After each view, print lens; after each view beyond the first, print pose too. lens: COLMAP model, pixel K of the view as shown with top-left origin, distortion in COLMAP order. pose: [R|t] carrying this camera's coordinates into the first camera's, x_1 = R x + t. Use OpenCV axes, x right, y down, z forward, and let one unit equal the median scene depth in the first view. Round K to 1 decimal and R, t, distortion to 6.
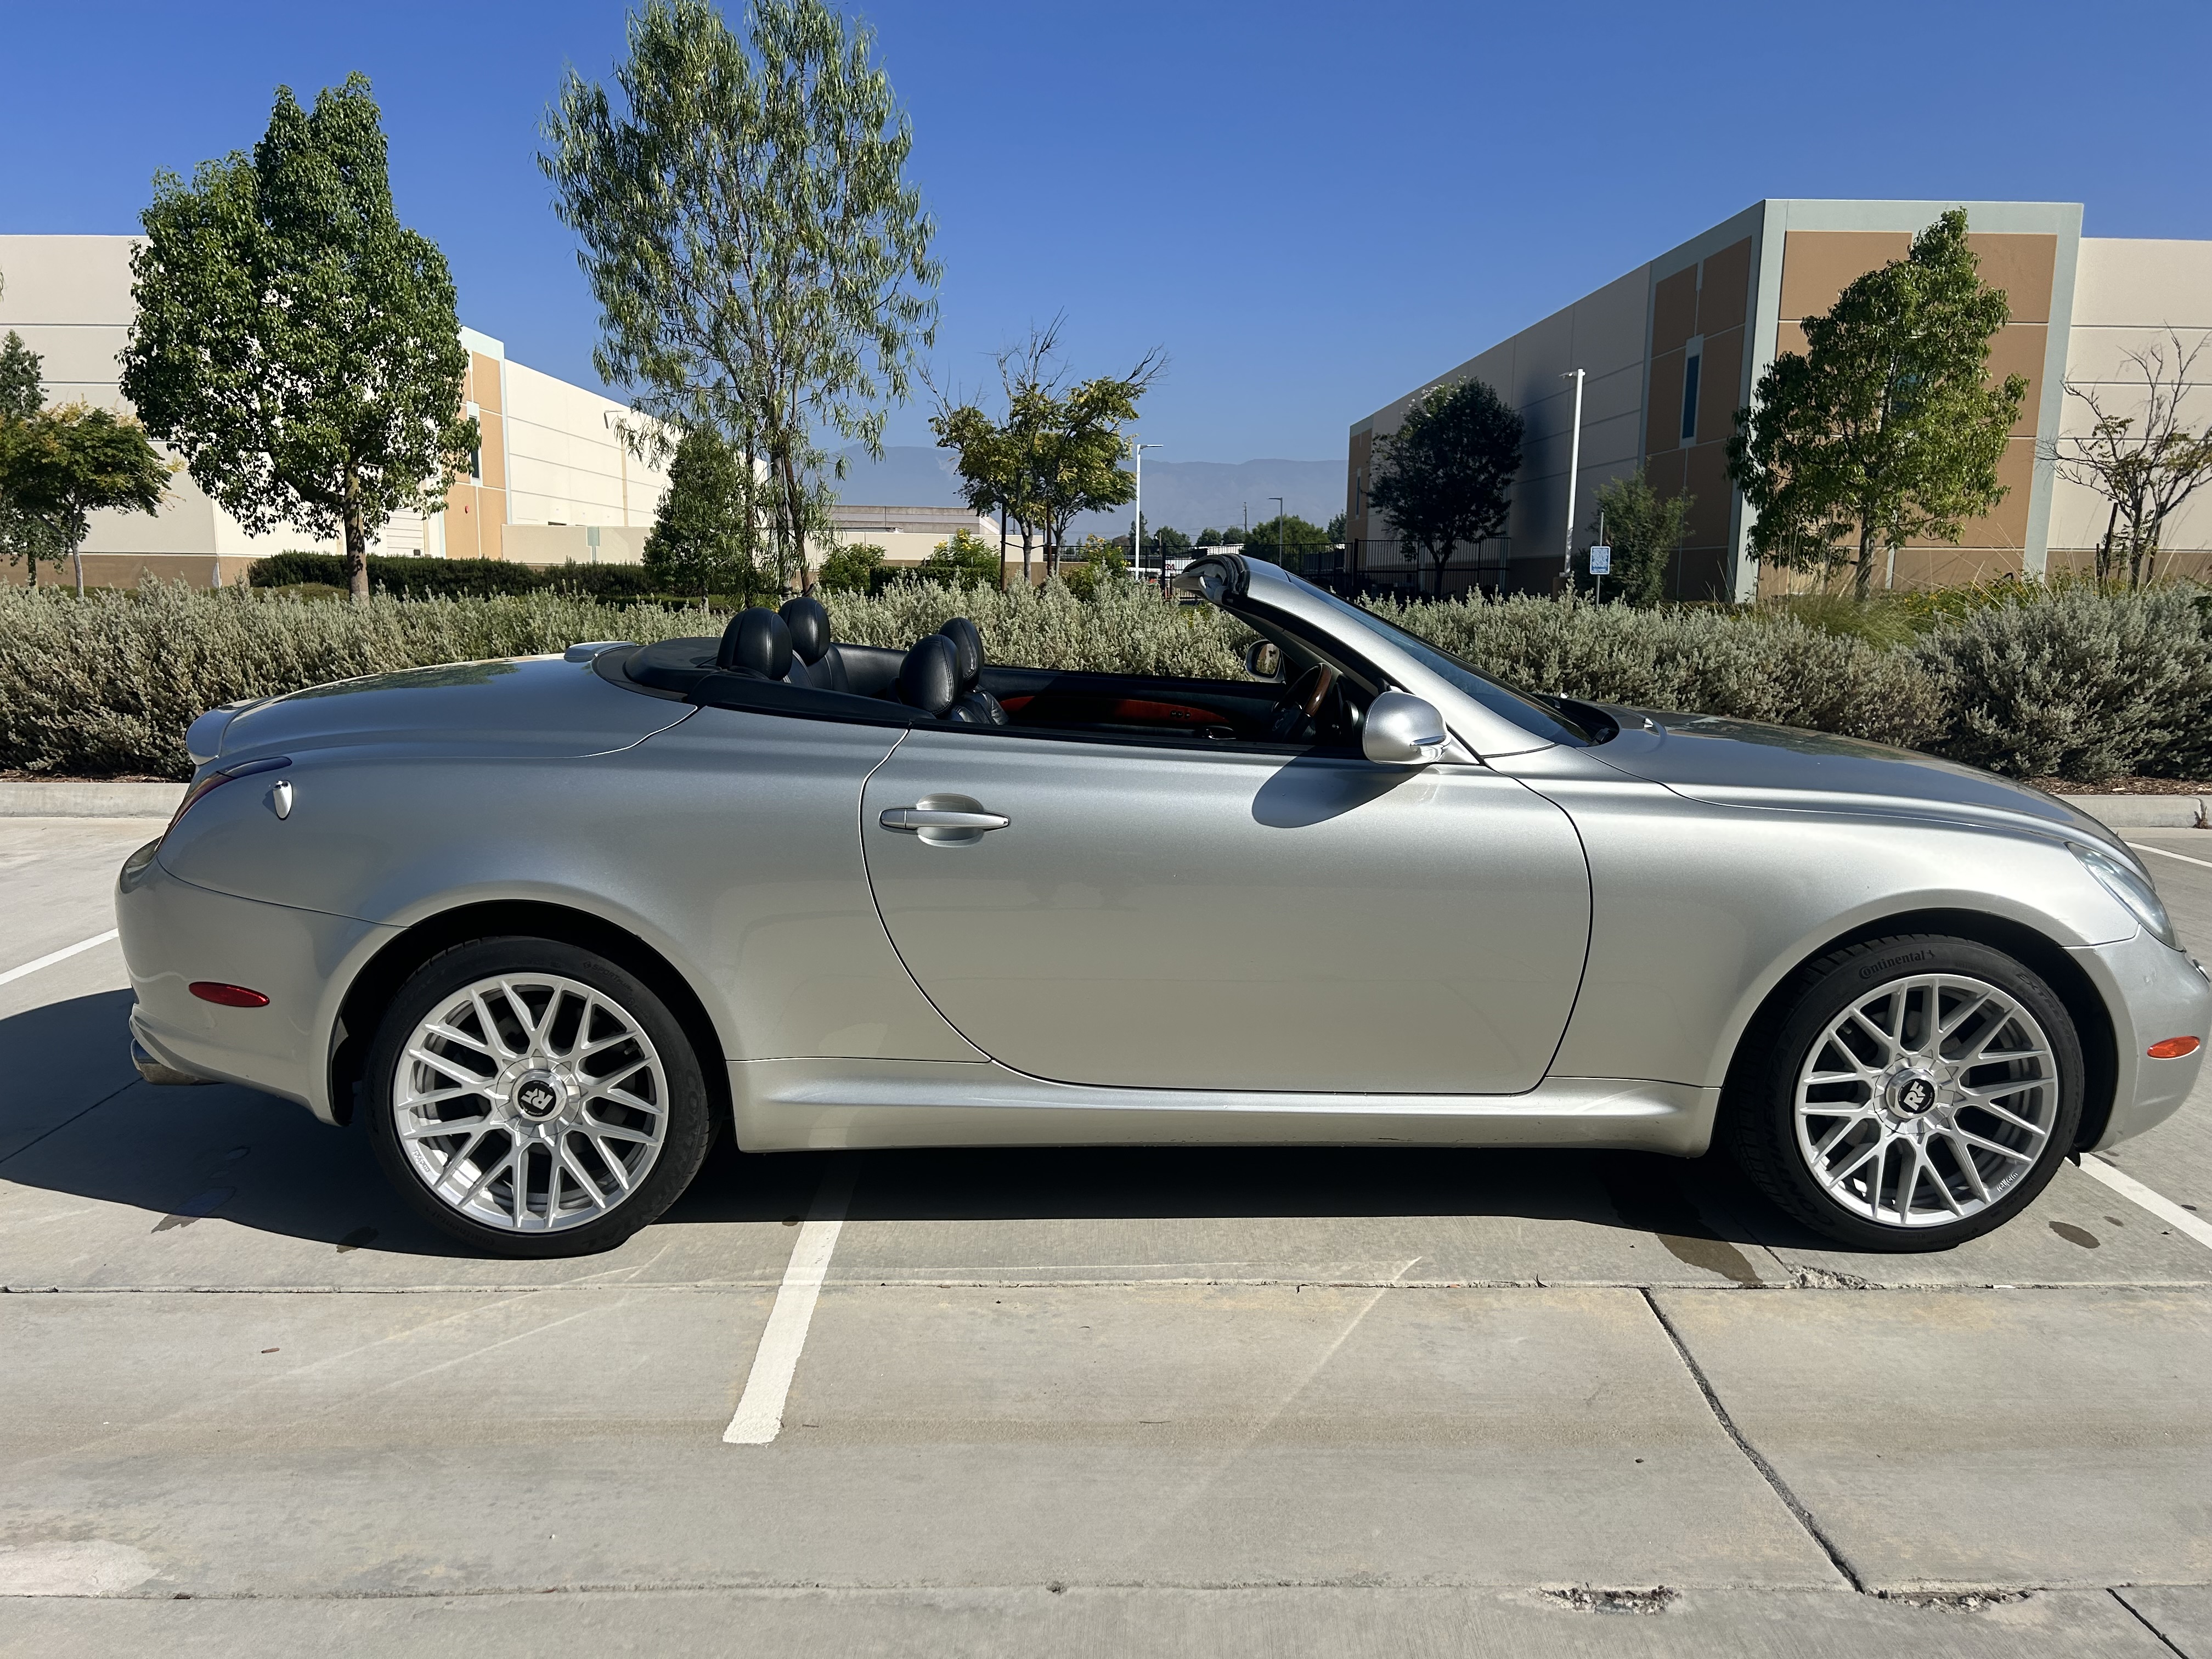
lens RADIAL K [[1662.6, 0, 1090.8], [0, 1662.6, 835.6], [0, 0, 1]] dist [0.054990, -0.061171]
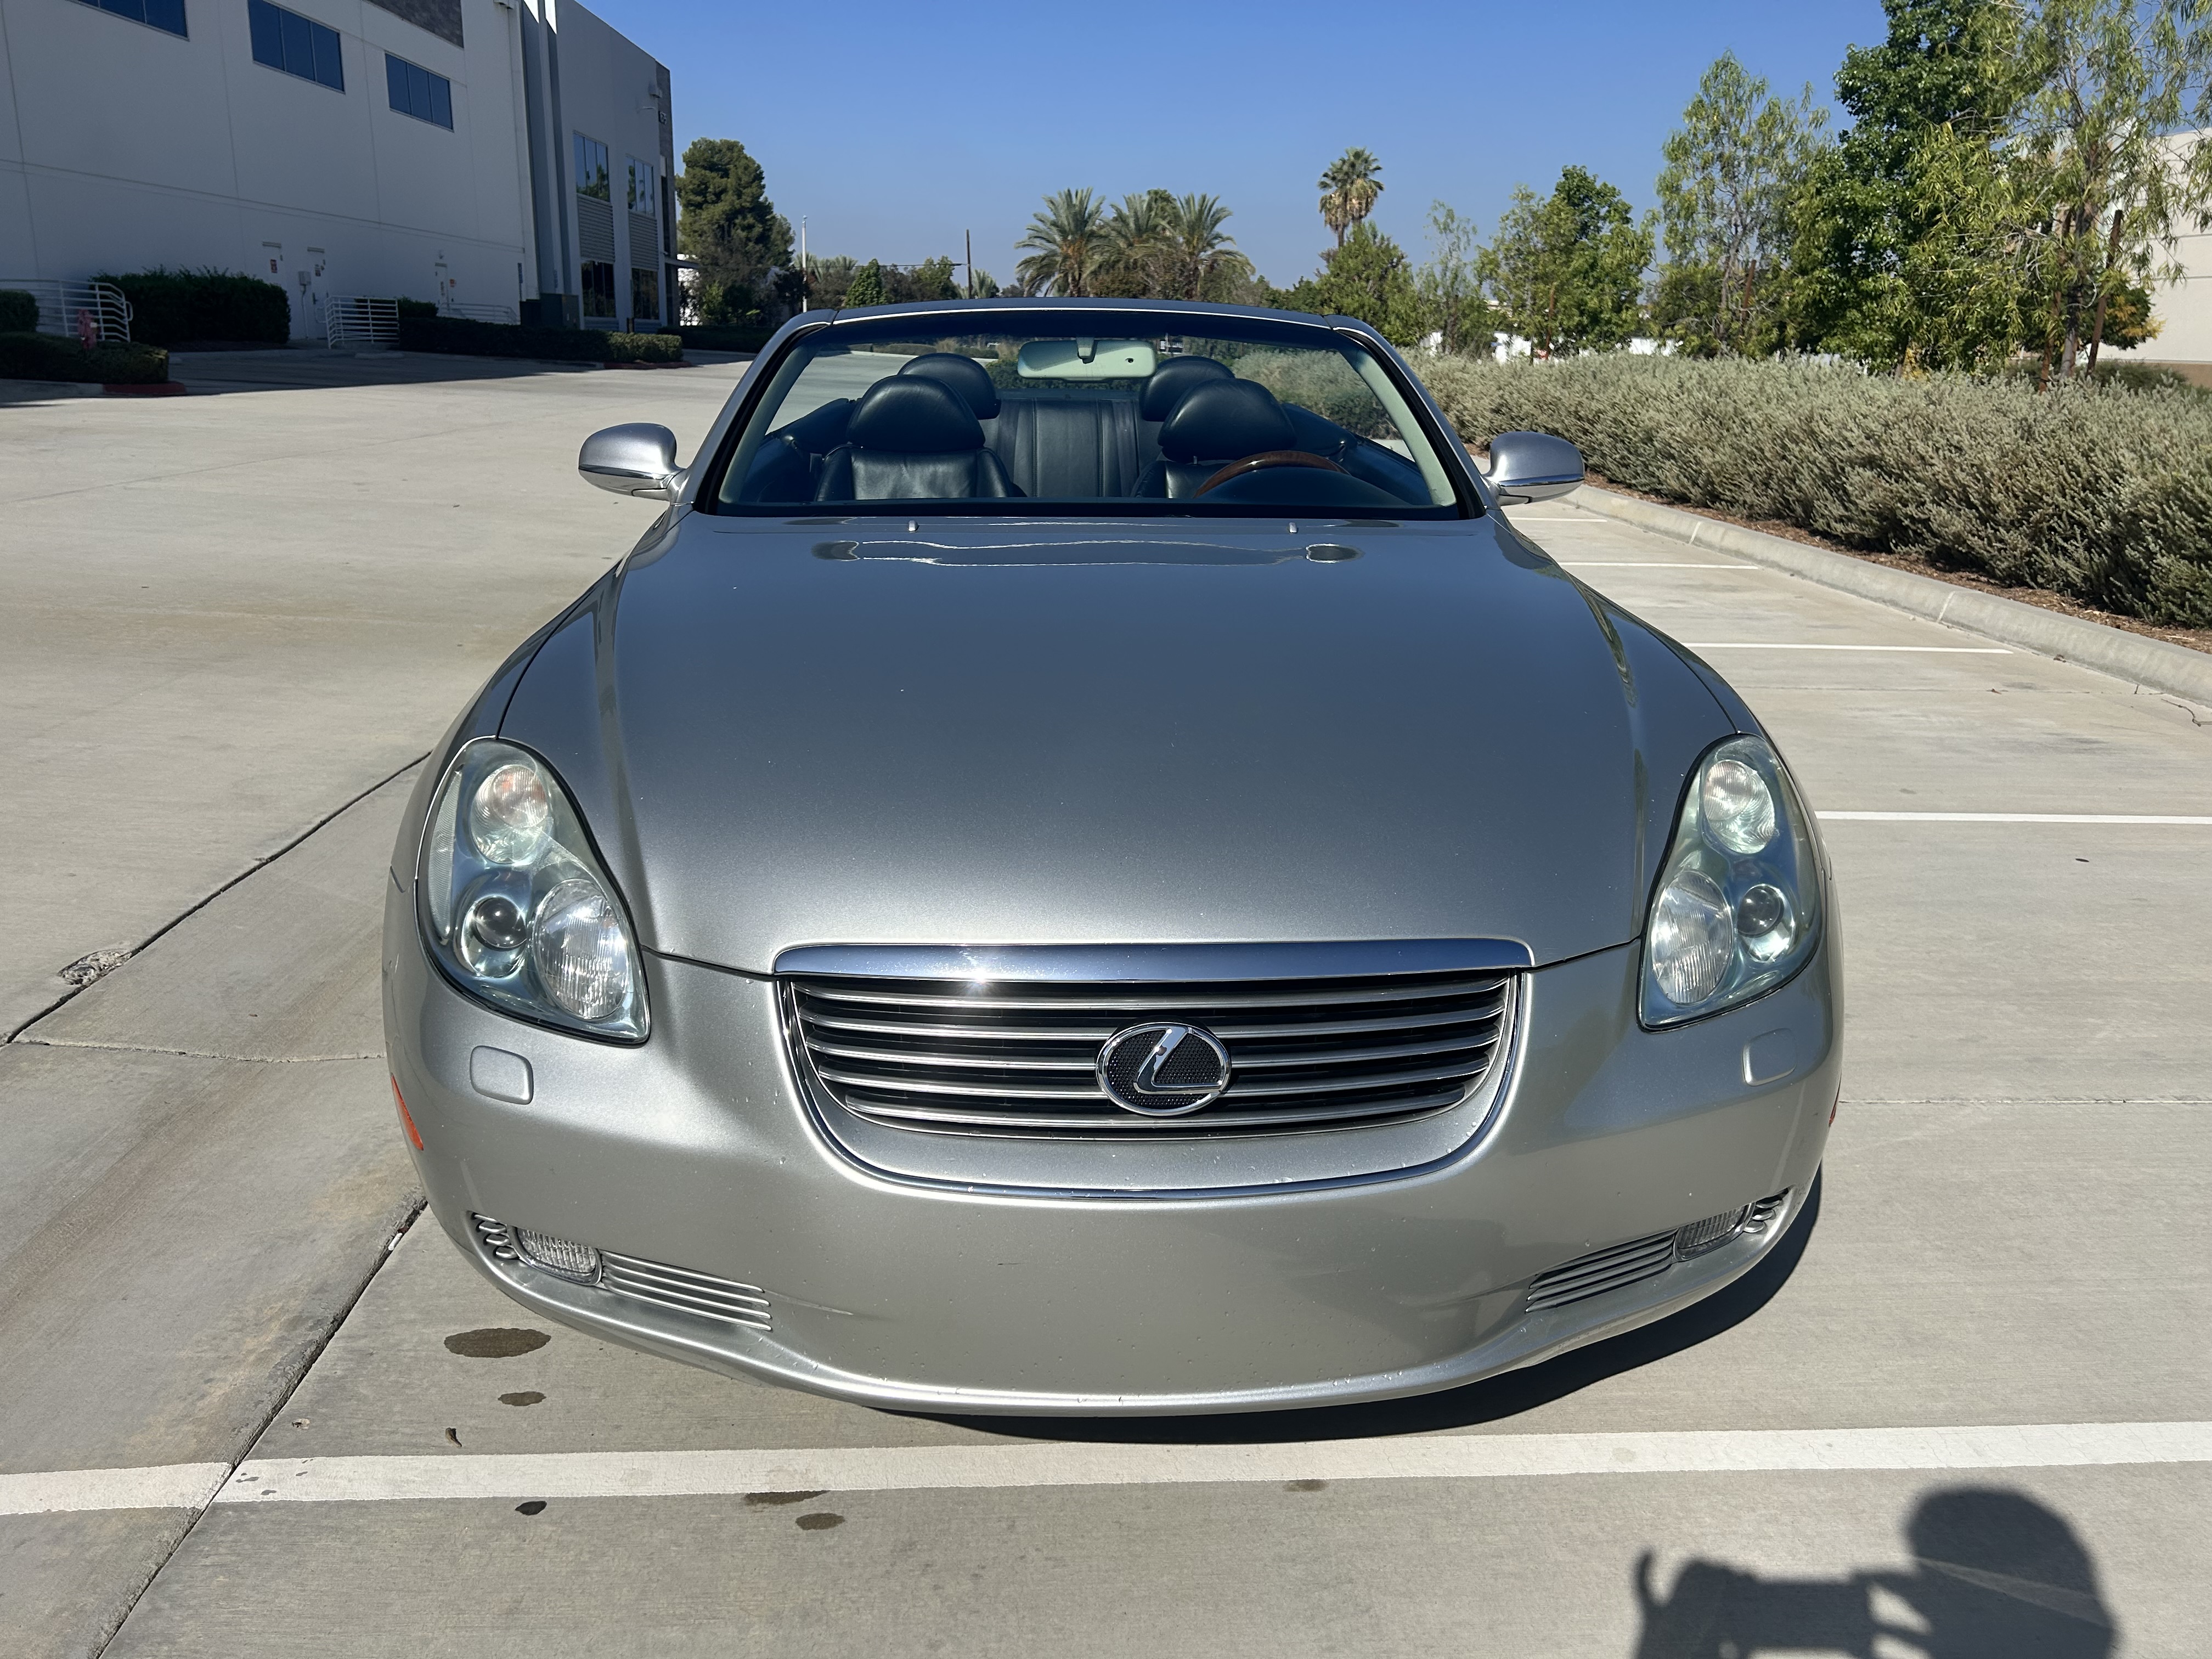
lens RADIAL K [[1662.6, 0, 1109.4], [0, 1662.6, 820.6], [0, 0, 1]] dist [0.054990, -0.061171]
pose [[0.025311, 0.269697, -0.962612, 1.171599], [-0.185396, 0.947483, 0.260584, -0.165524], [0.982338, 0.171869, 0.073982, 1.165788]]
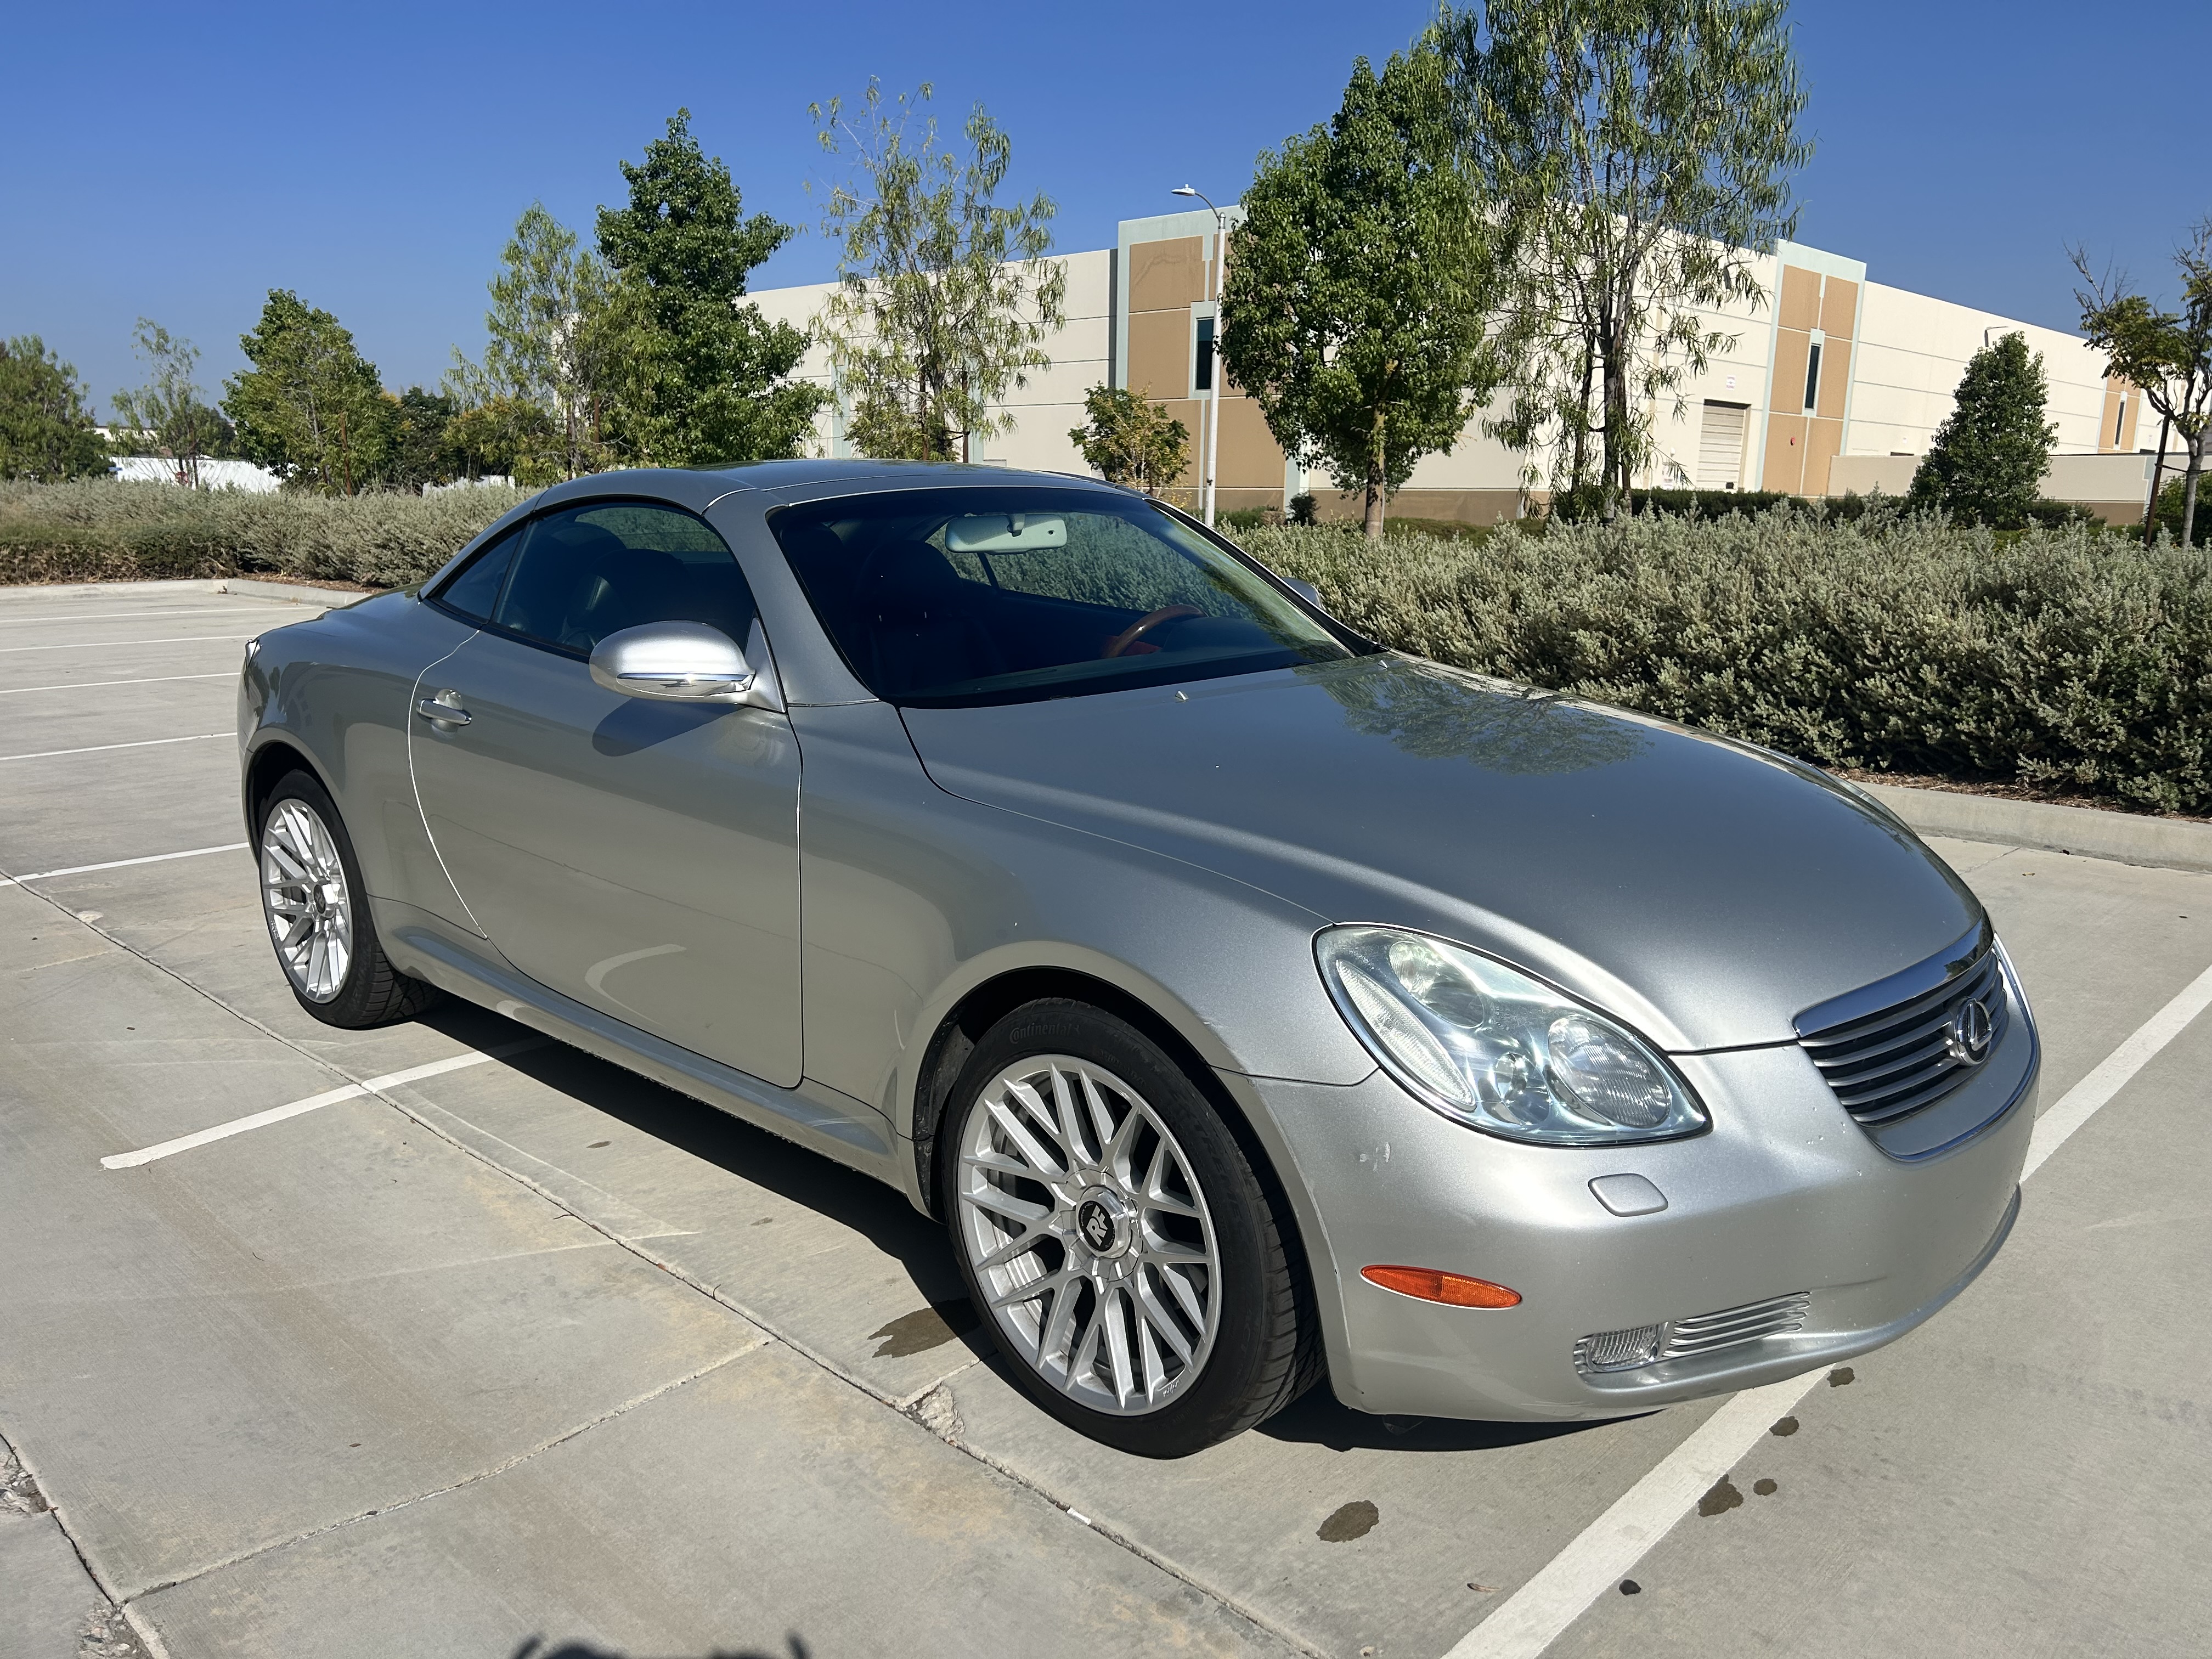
lens RADIAL K [[1662.6, 0, 1099.9], [0, 1662.6, 817.5], [0, 0, 1]] dist [0.054990, -0.061171]
pose [[0.707161, 0.137203, -0.693612, 0.941168], [-0.117790, 0.990144, 0.075769, -0.071960], [0.697172, 0.028120, 0.716353, 0.466460]]
